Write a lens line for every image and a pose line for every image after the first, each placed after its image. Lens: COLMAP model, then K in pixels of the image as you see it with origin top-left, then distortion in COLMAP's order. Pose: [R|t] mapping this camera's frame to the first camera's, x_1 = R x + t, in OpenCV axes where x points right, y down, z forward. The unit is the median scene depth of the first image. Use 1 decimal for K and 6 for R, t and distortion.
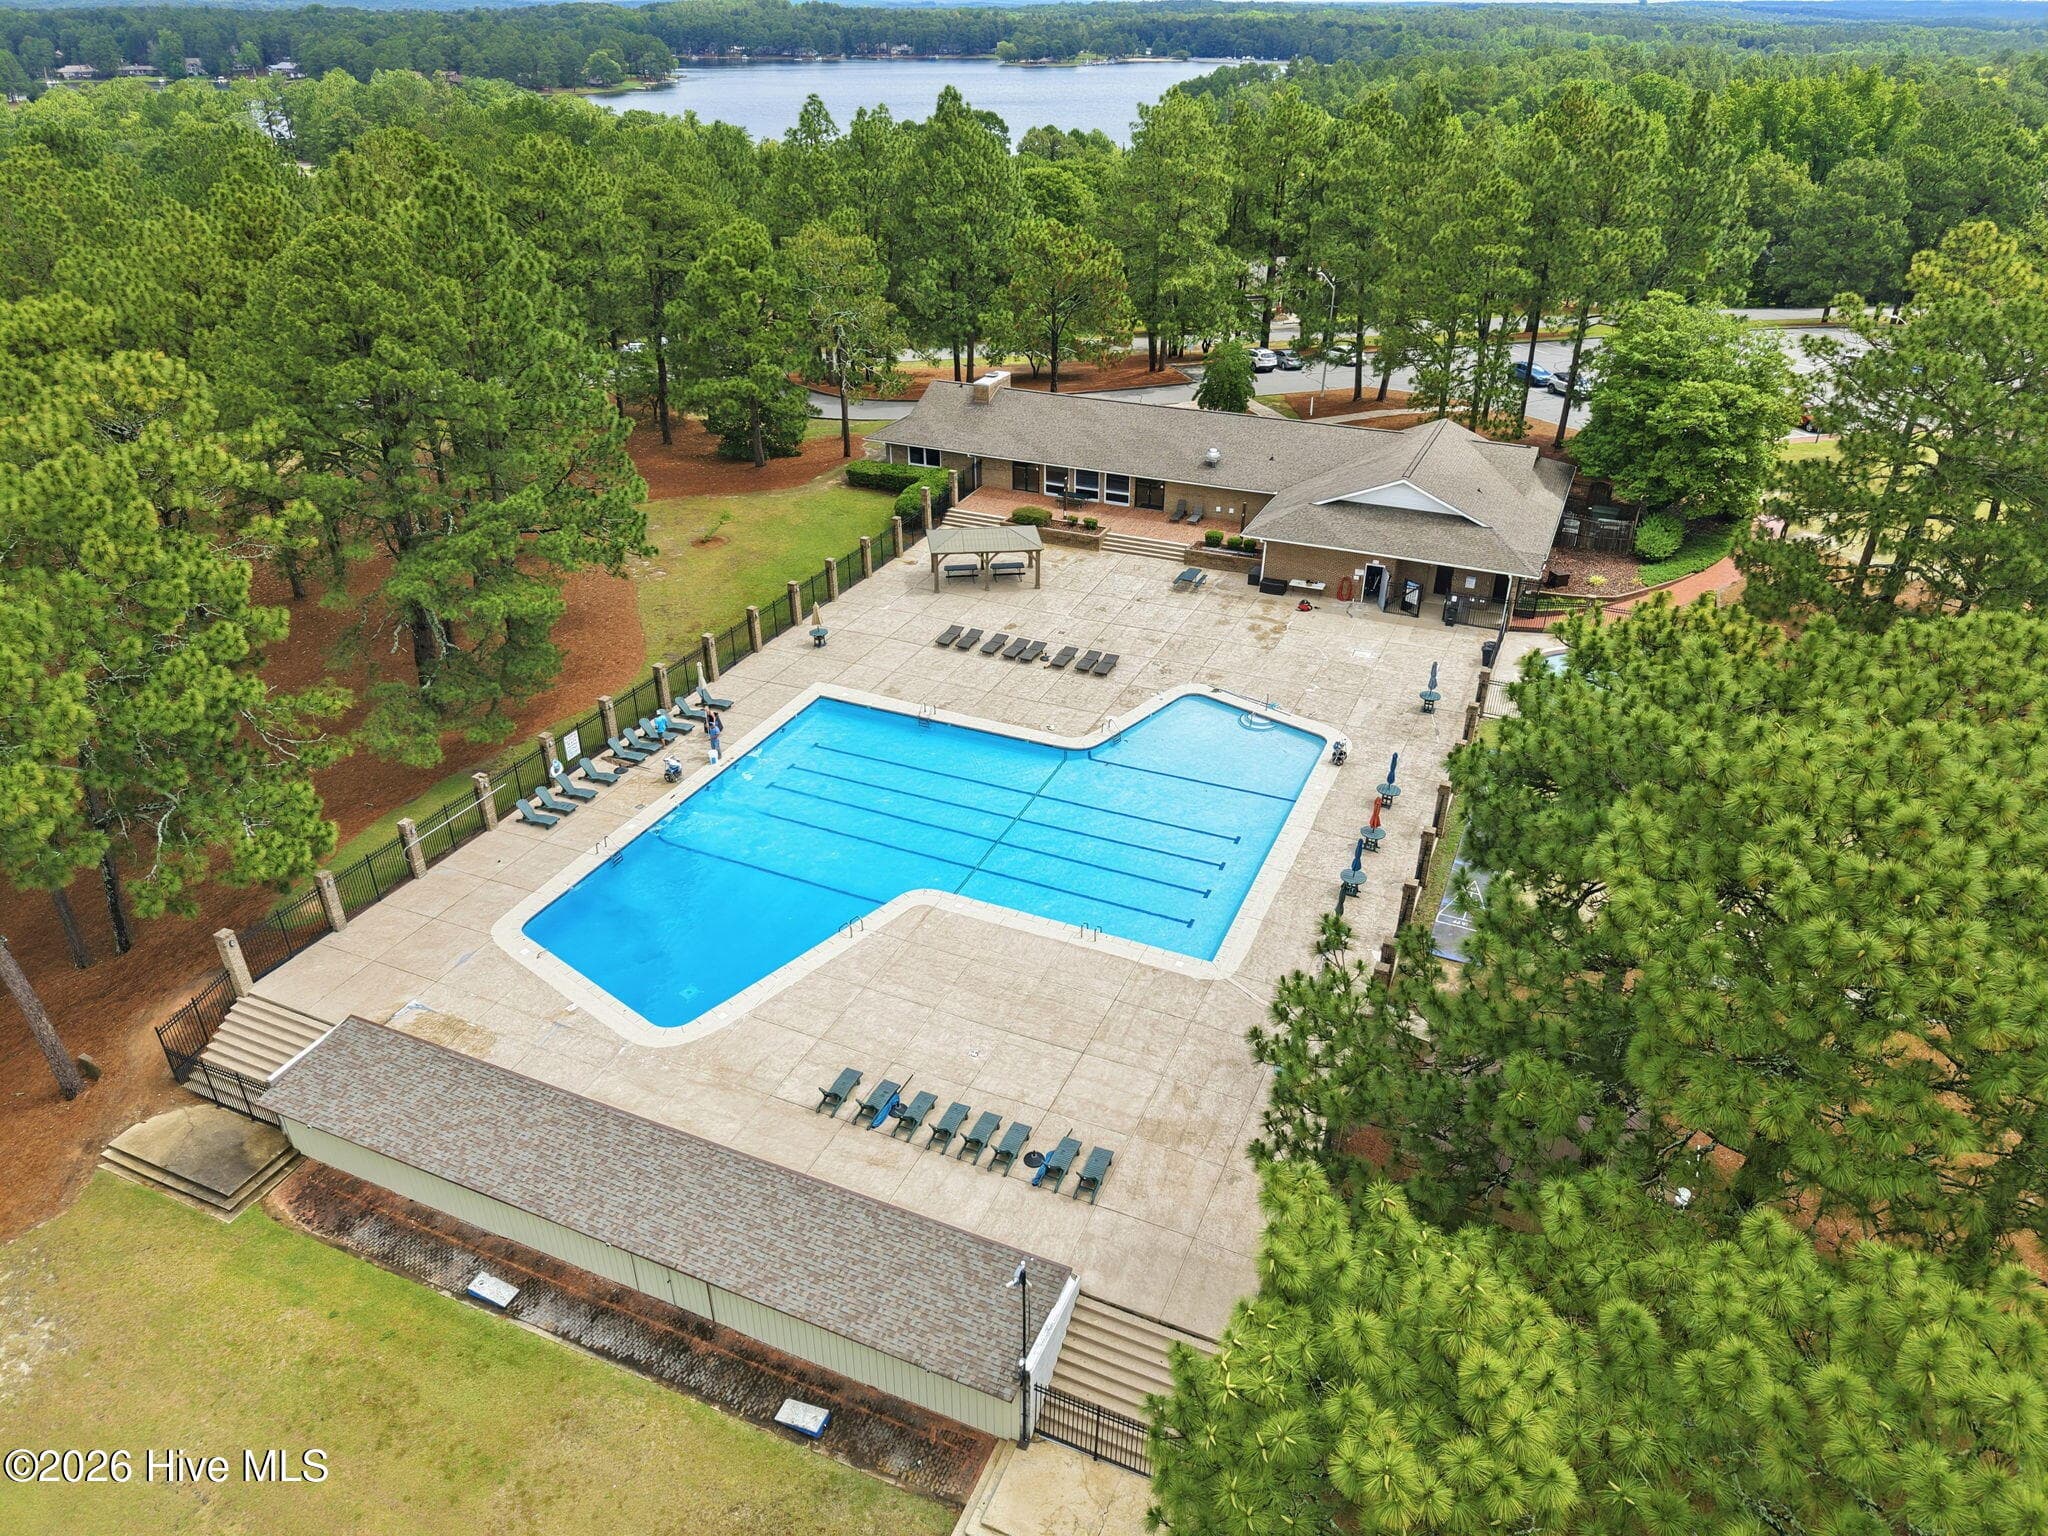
lens RADIAL K [[1351.9, 0, 1024.0], [0, 1351.9, 768.0], [0, 0, 1]] dist [-0.004856, -0.001196]
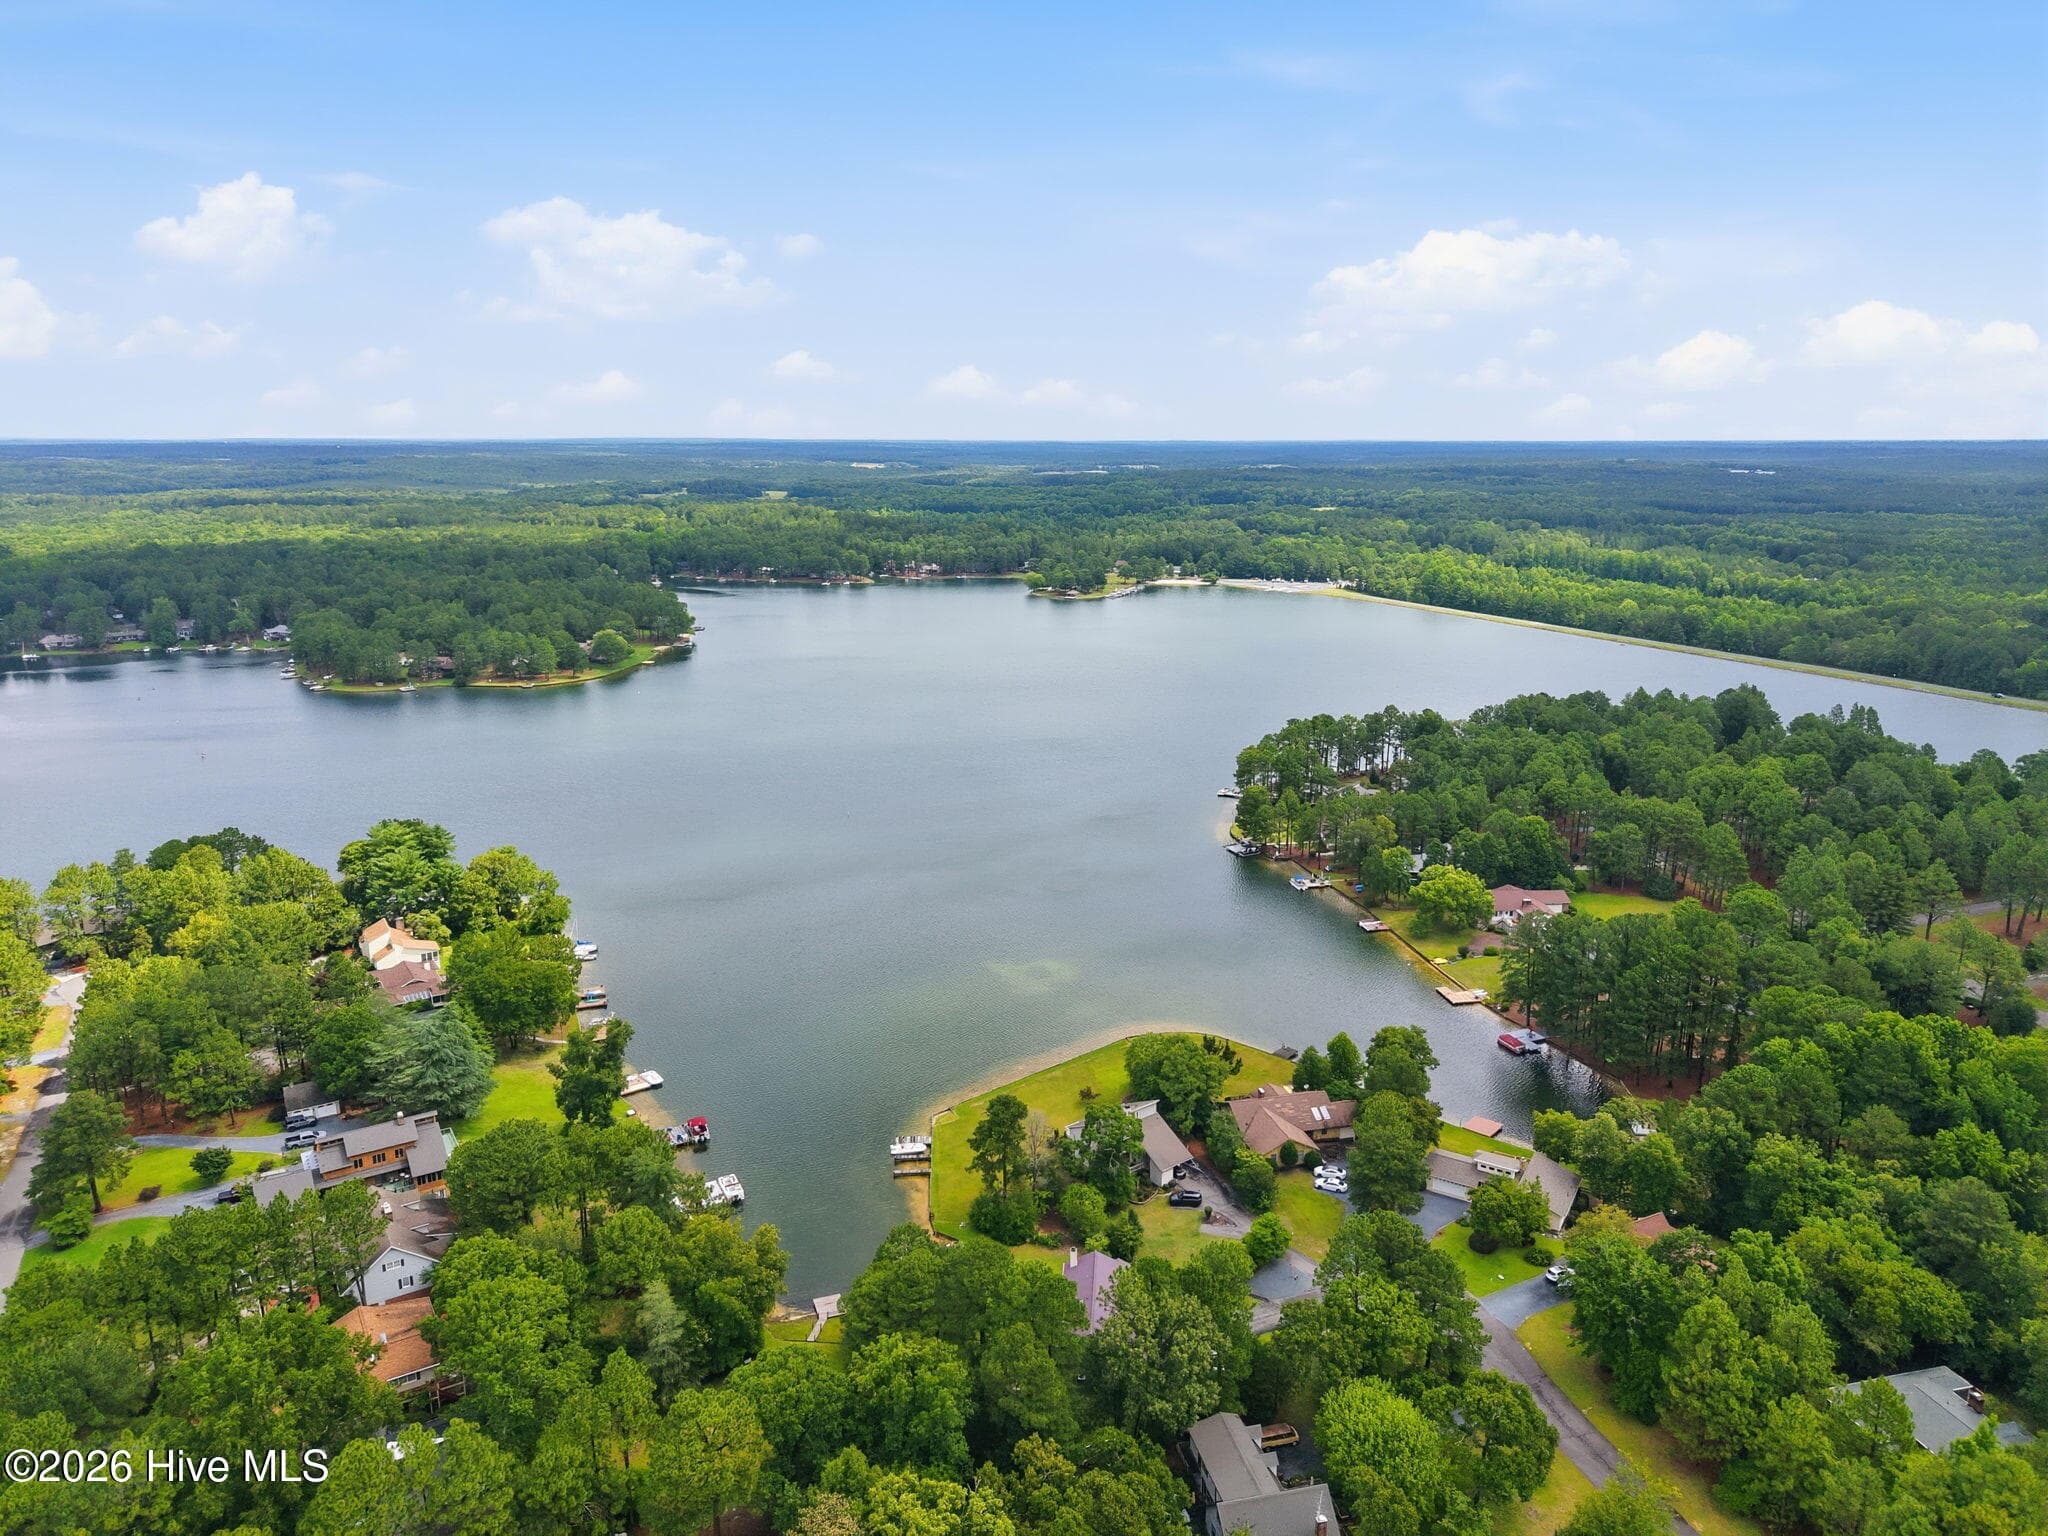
lens RADIAL K [[1351.9, 0, 1024.0], [0, 1351.9, 768.0], [0, 0, 1]] dist [-0.004856, -0.001196]
pose [[0.999842, 0.000947, -0.017726, -0.039994], [-0.005884, 0.959812, -0.280583, -1.697682], [0.016748, 0.280643, 0.959666, 1.219782]]
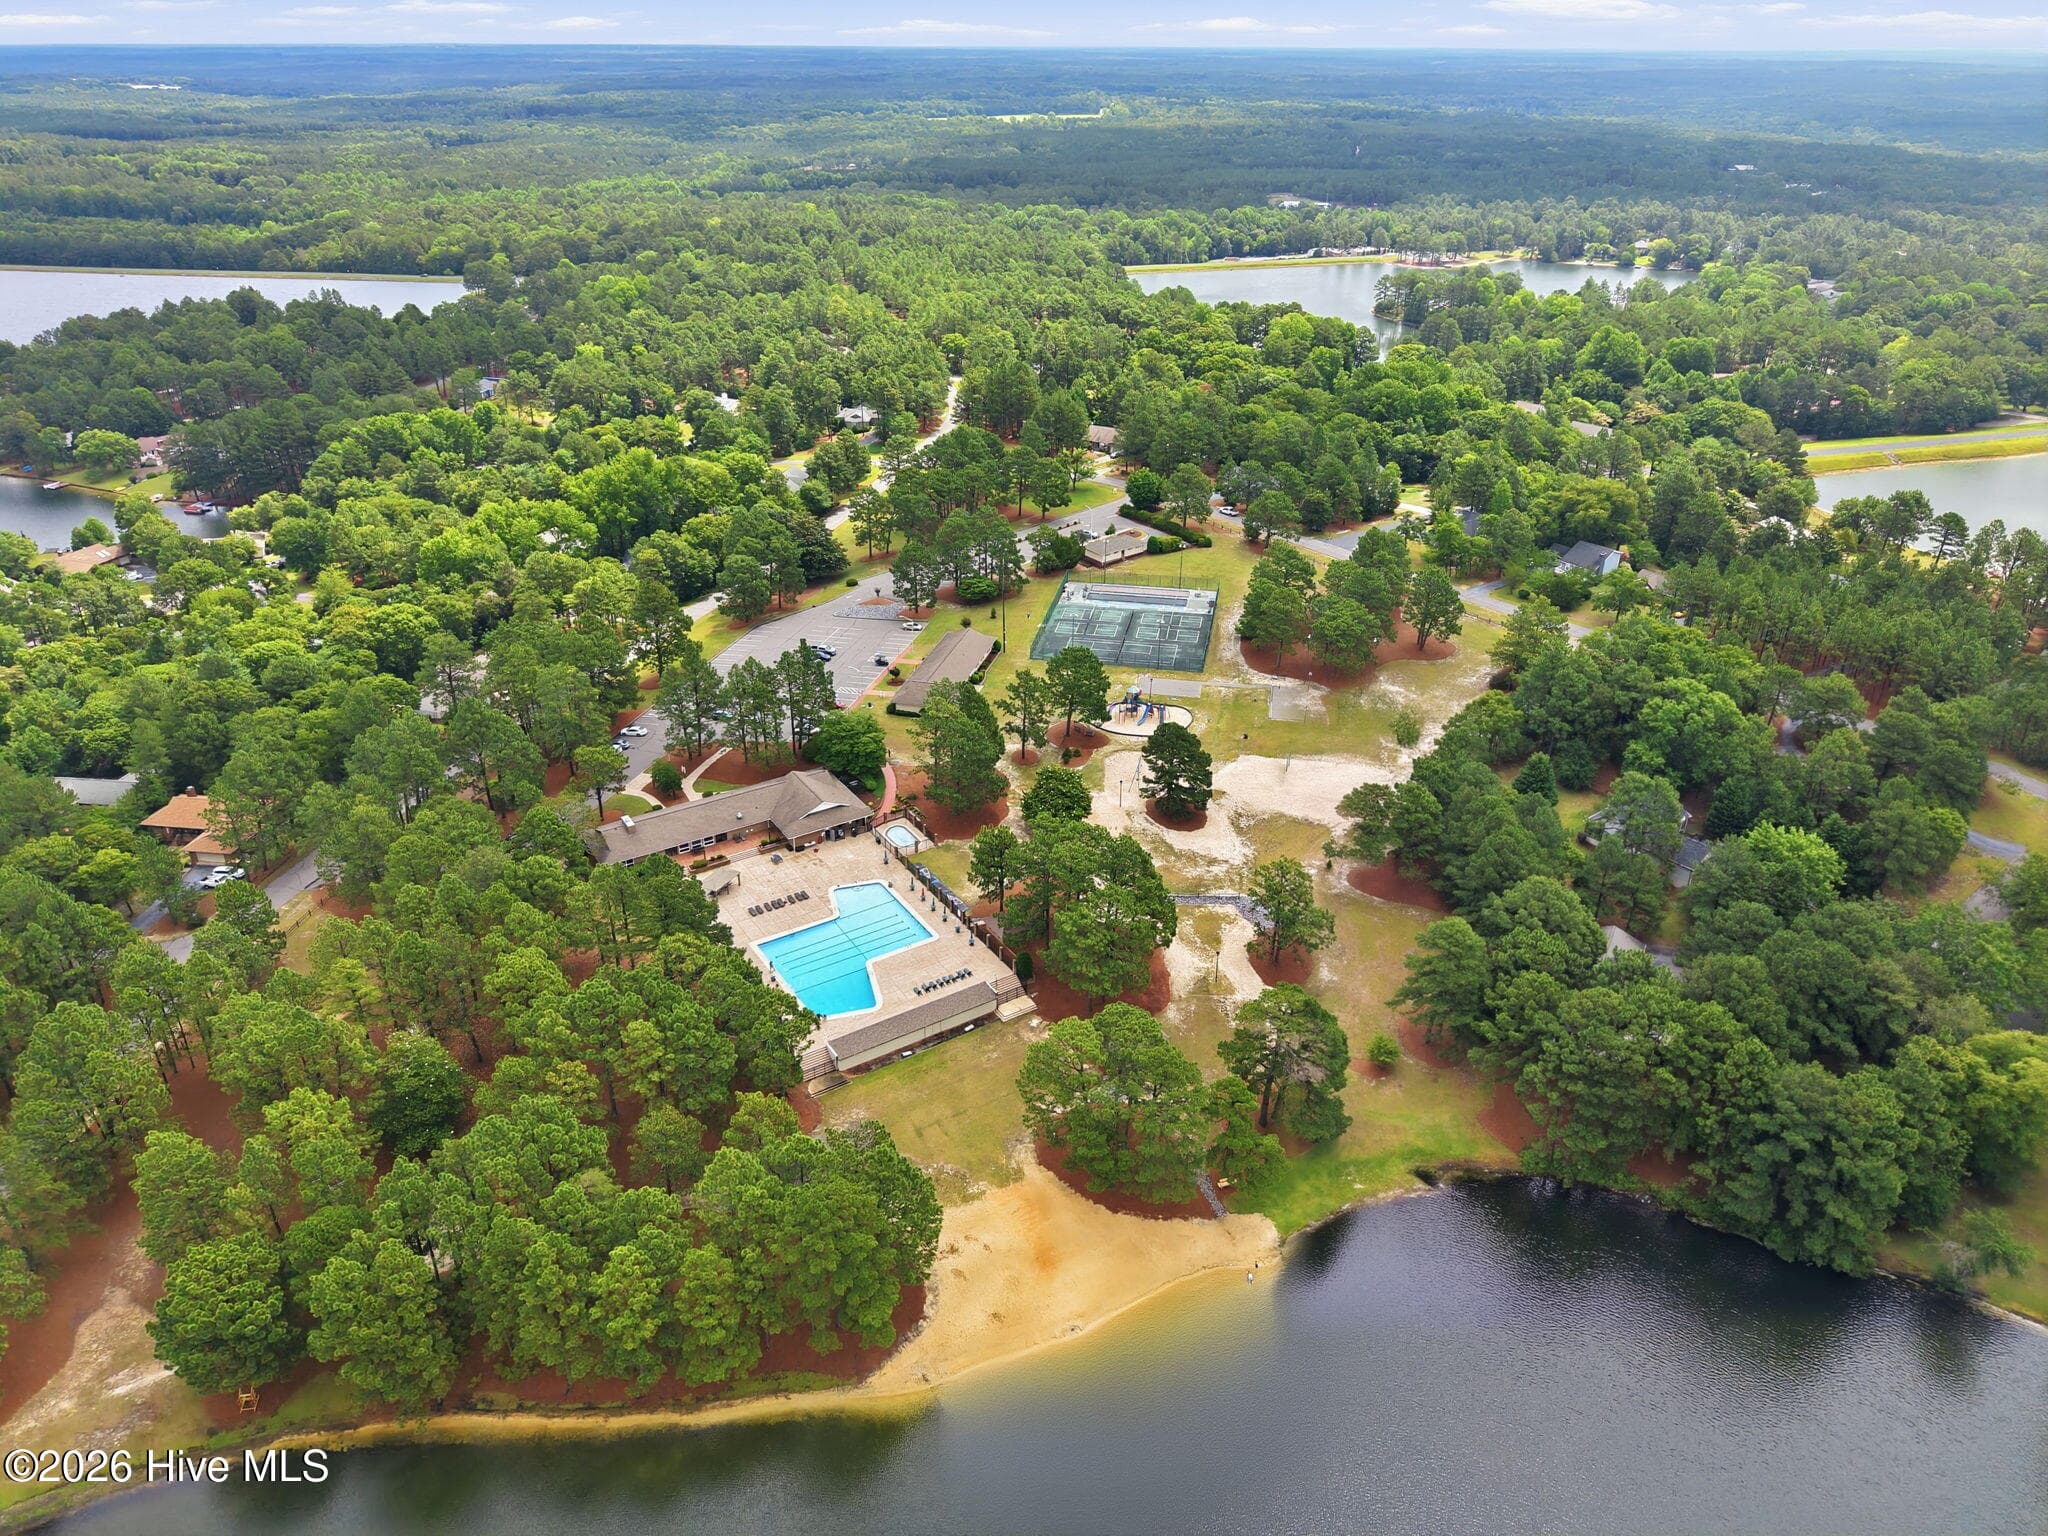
lens RADIAL K [[1351.9, 0, 1024.0], [0, 1351.9, 768.0], [0, 0, 1]] dist [-0.004856, -0.001196]
pose [[0.547587, -0.393206, 0.738605, -1.554602], [0.413457, 0.894569, 0.169707, -0.550212], [-0.727463, 0.212452, 0.652428, -1.249658]]
